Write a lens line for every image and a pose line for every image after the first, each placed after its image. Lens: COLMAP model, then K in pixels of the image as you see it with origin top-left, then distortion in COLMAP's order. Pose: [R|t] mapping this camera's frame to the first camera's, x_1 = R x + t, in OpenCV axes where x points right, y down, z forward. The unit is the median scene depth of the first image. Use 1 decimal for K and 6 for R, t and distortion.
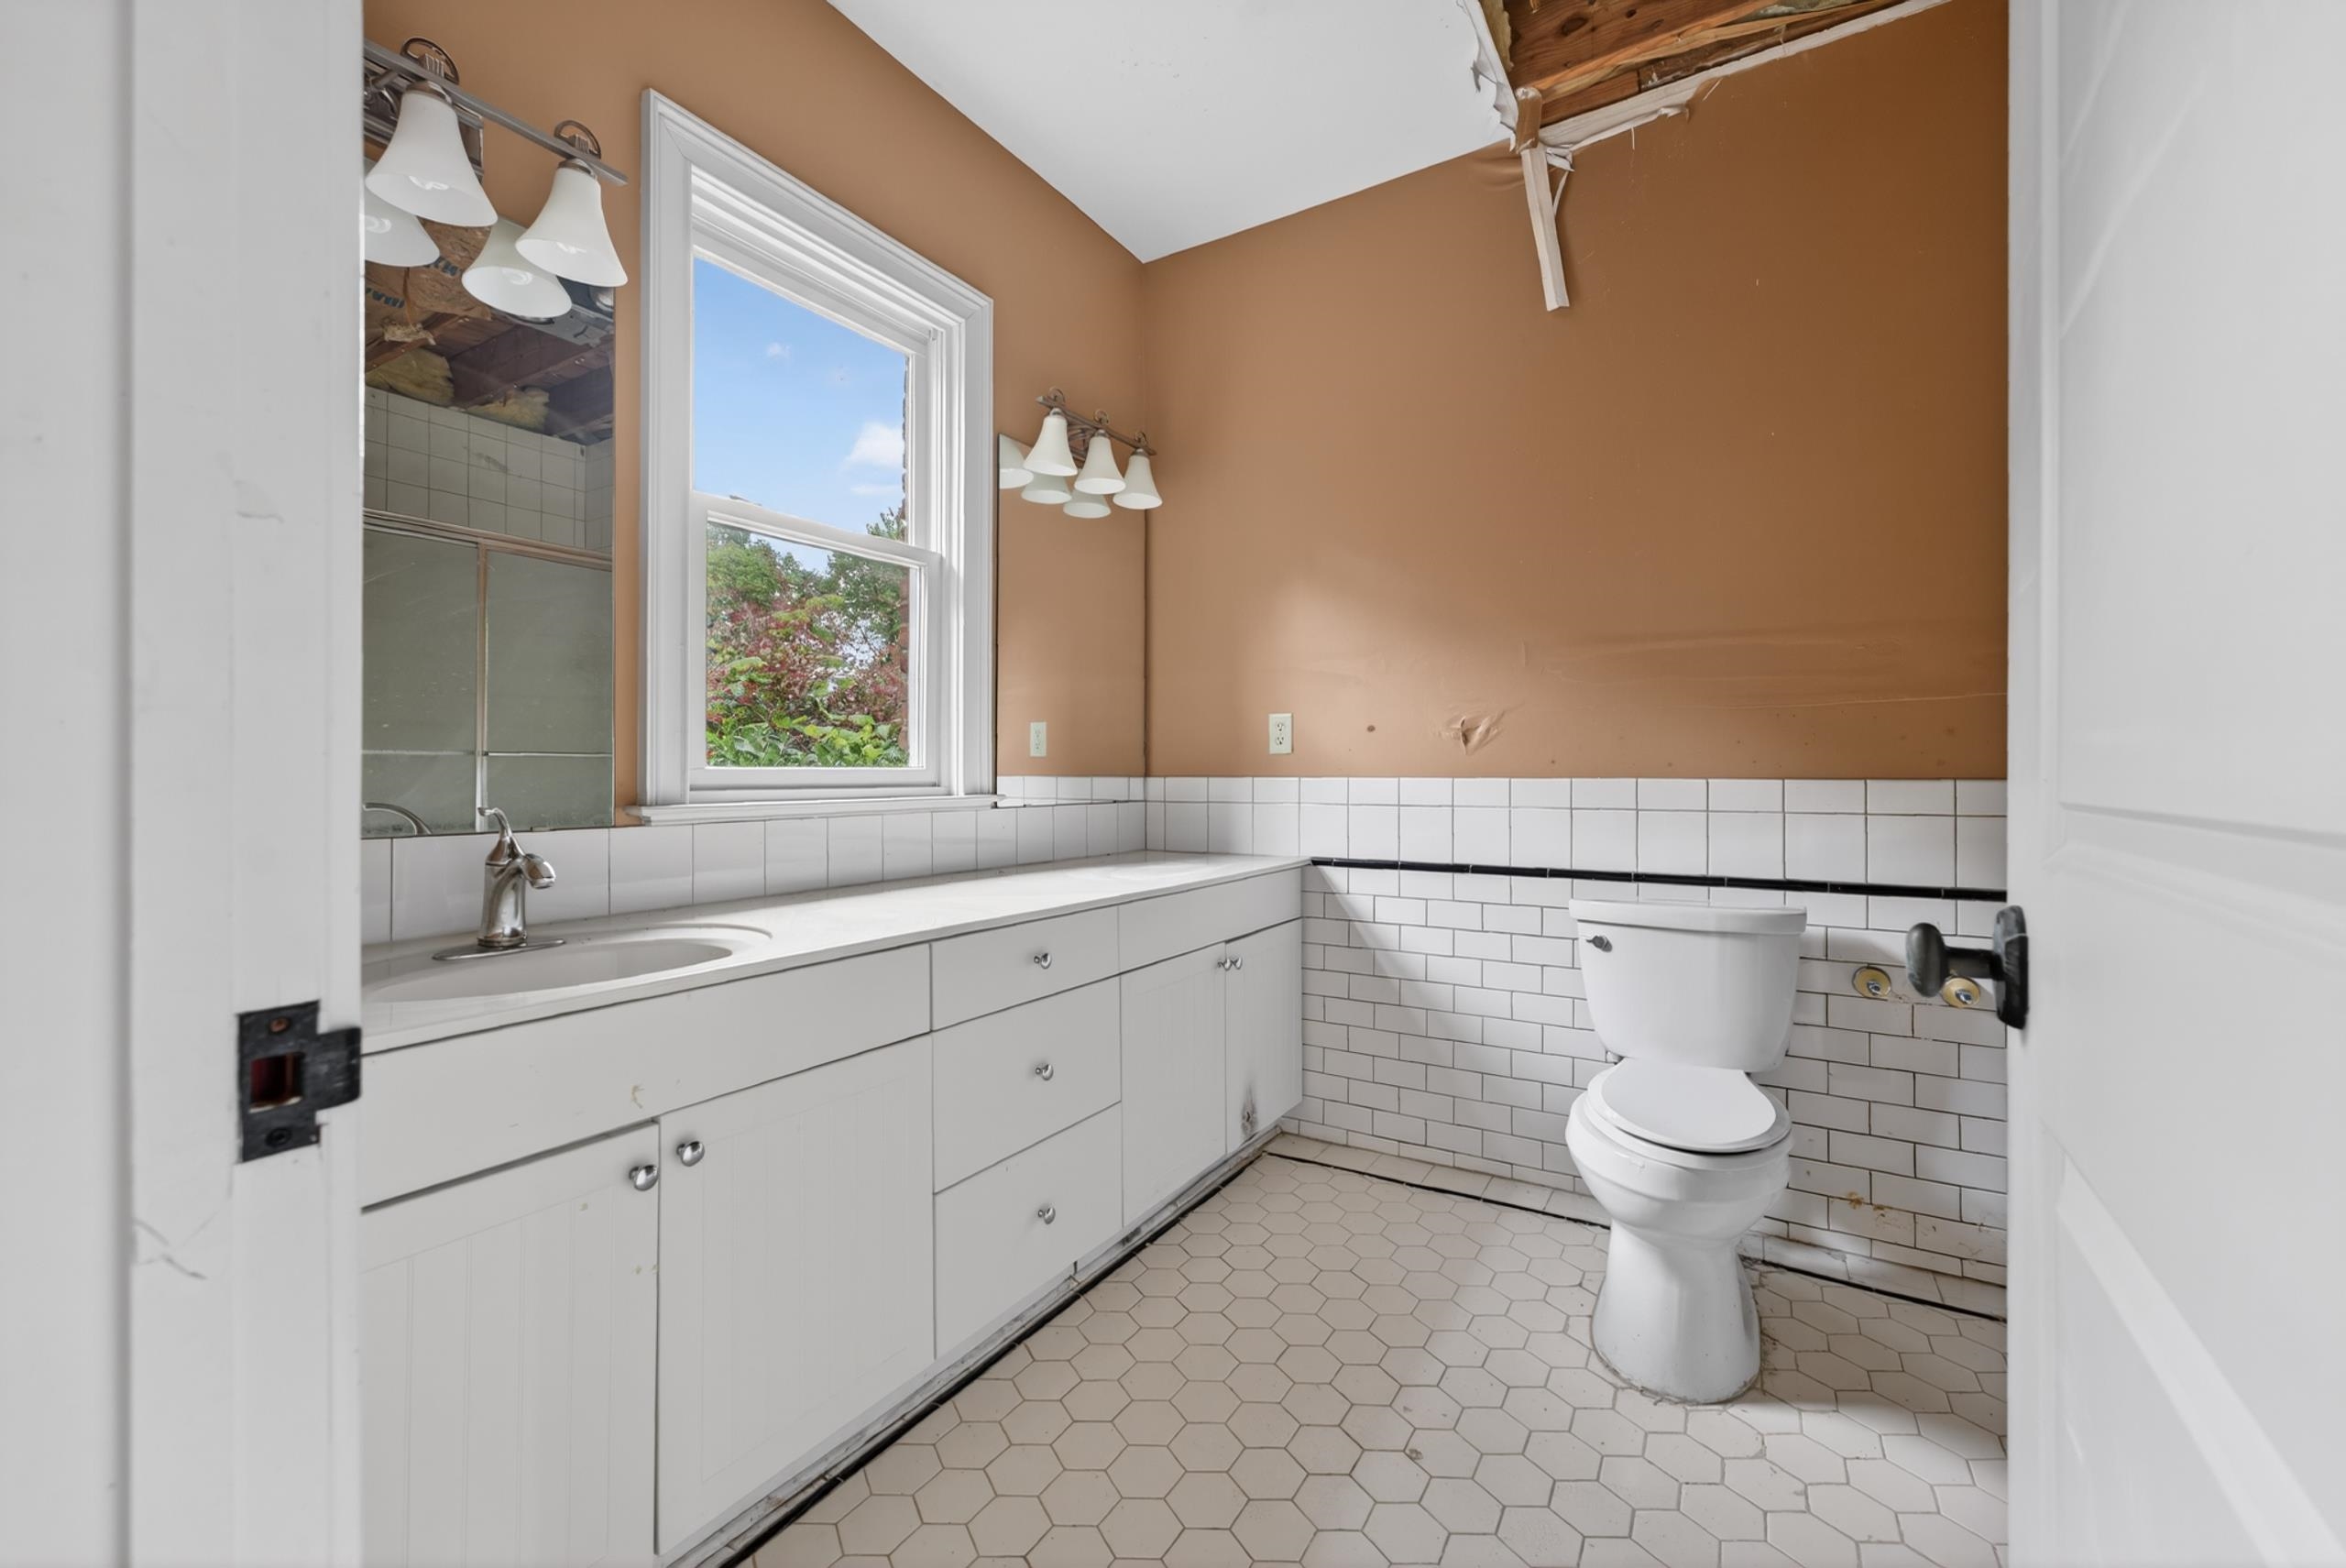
lens RADIAL K [[951.8, 0, 1173.0], [0, 951.8, 784.0], [0, 0, 1]] dist [0.000885, -0.000075]
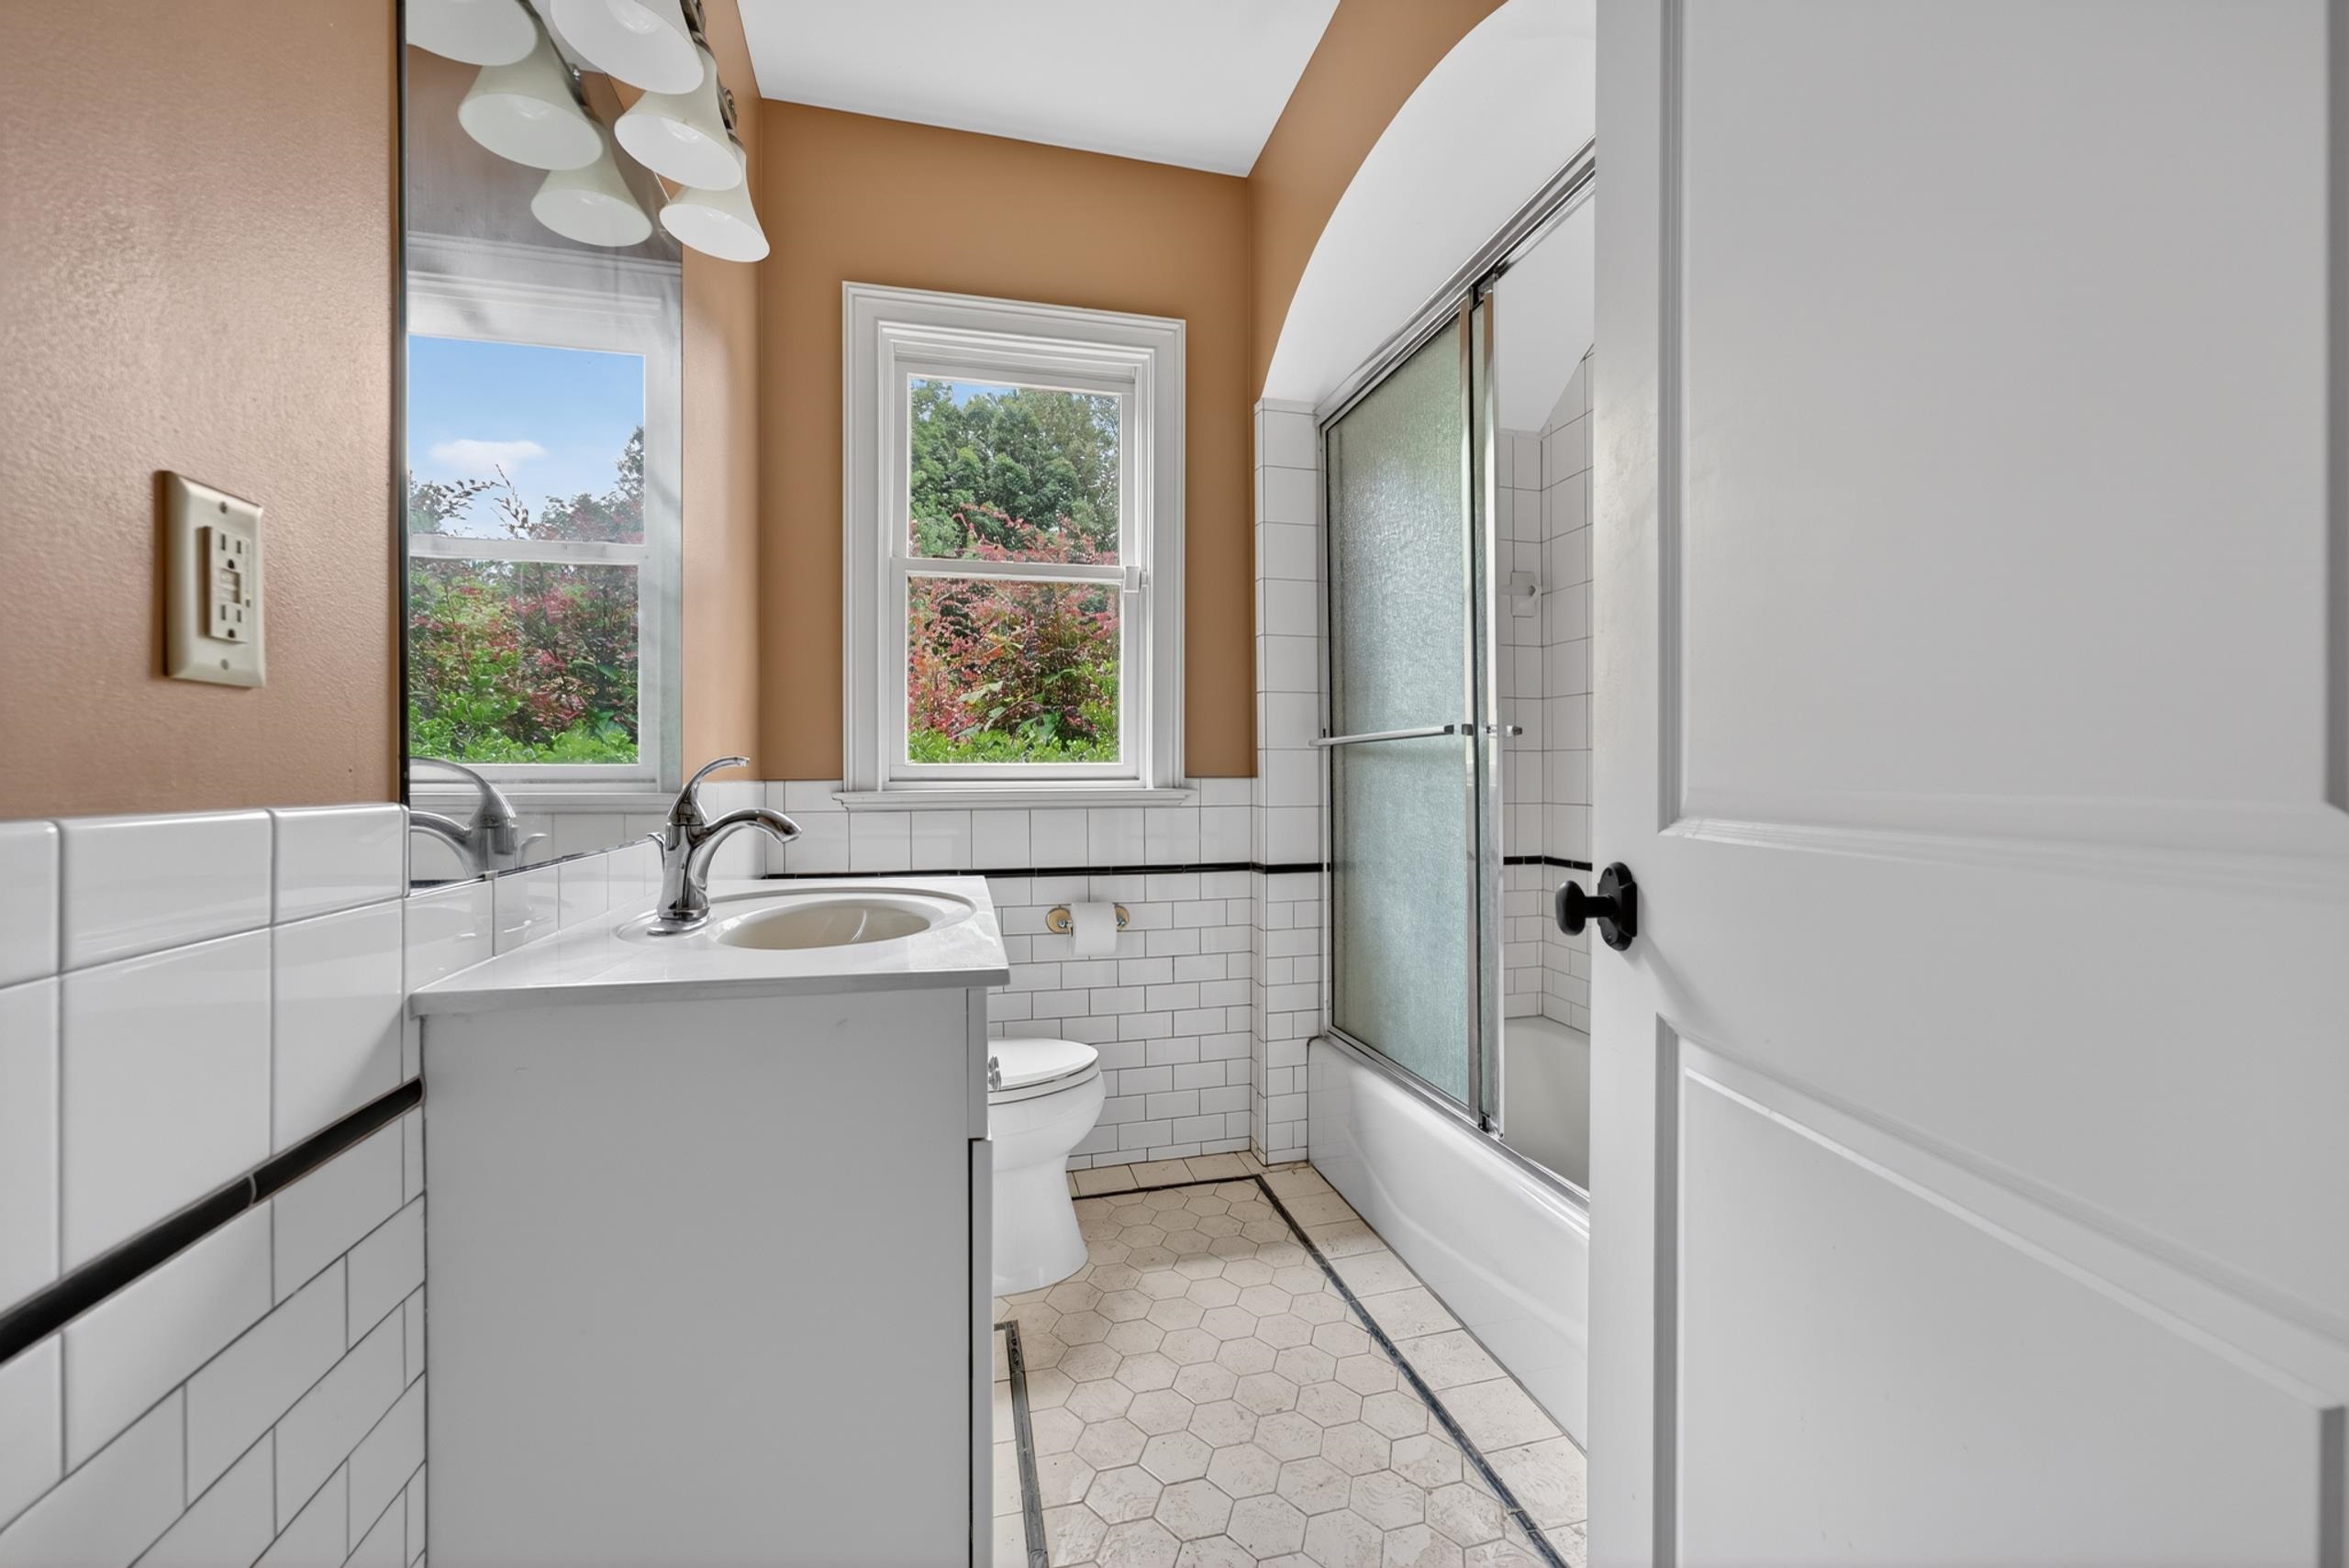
lens RADIAL K [[953.0, 0, 1174.5], [0, 953.0, 784.0], [0, 0, 1]] dist [0.000885, -0.000075]
pose [[0.702759, 0.003404, 0.711420, -0.476664], [0.002374, 0.999972, -0.007130, 0.002513], [-0.711424, 0.006700, 0.702731, 0.285402]]
